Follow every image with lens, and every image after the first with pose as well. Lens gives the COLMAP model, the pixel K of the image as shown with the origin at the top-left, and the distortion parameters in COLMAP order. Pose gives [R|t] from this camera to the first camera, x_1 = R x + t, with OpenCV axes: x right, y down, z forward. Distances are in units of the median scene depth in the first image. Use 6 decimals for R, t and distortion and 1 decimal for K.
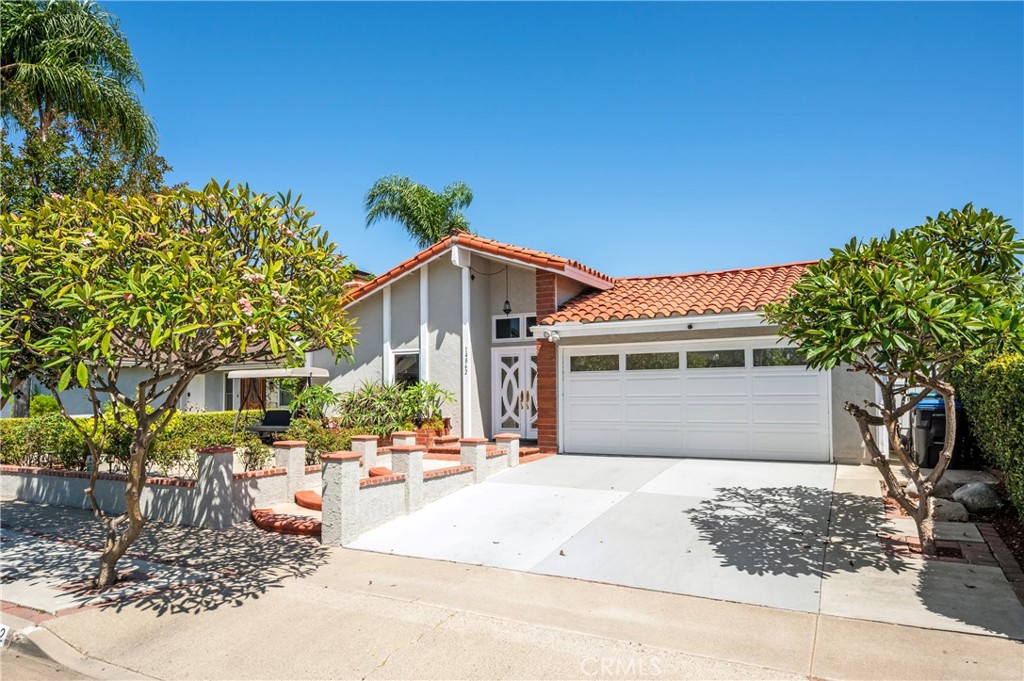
lens RADIAL K [[626.6, 0, 512.0], [0, 626.6, 340.5], [0, 0, 1]] dist [0.001304, 0.000132]
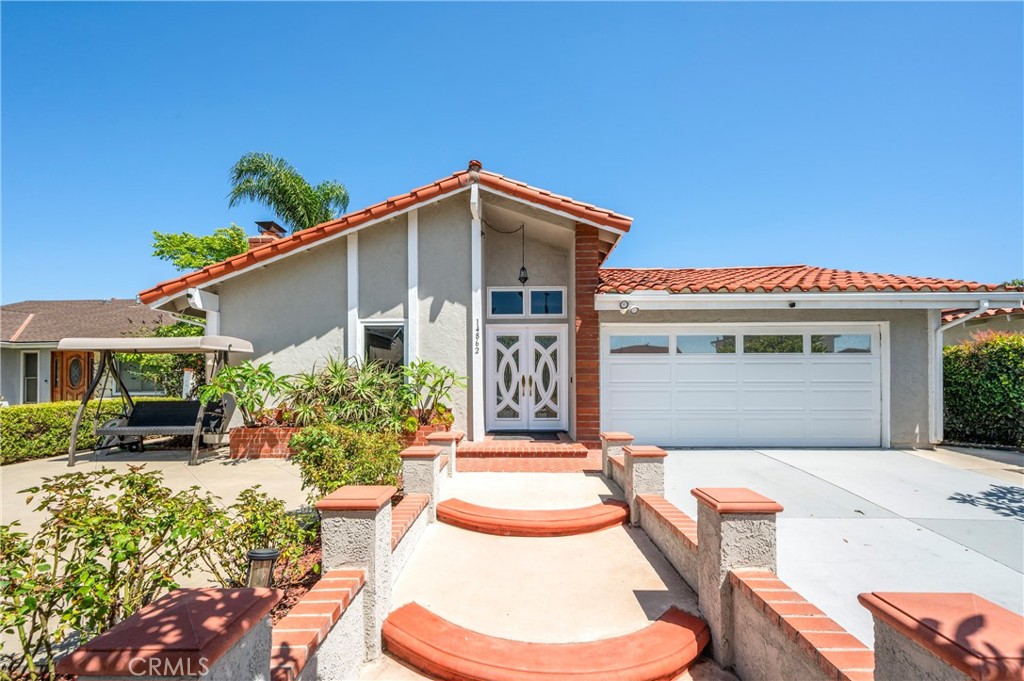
lens RADIAL K [[412.9, 0, 511.2], [0, 412.9, 370.6], [0, 0, 1]] dist [0.007793, -0.000036]
pose [[0.901483, 0.015022, 0.432554, -0.250355], [-0.043405, 0.997497, 0.055818, 0.042099], [-0.430633, -0.069094, 0.899879, 0.485369]]
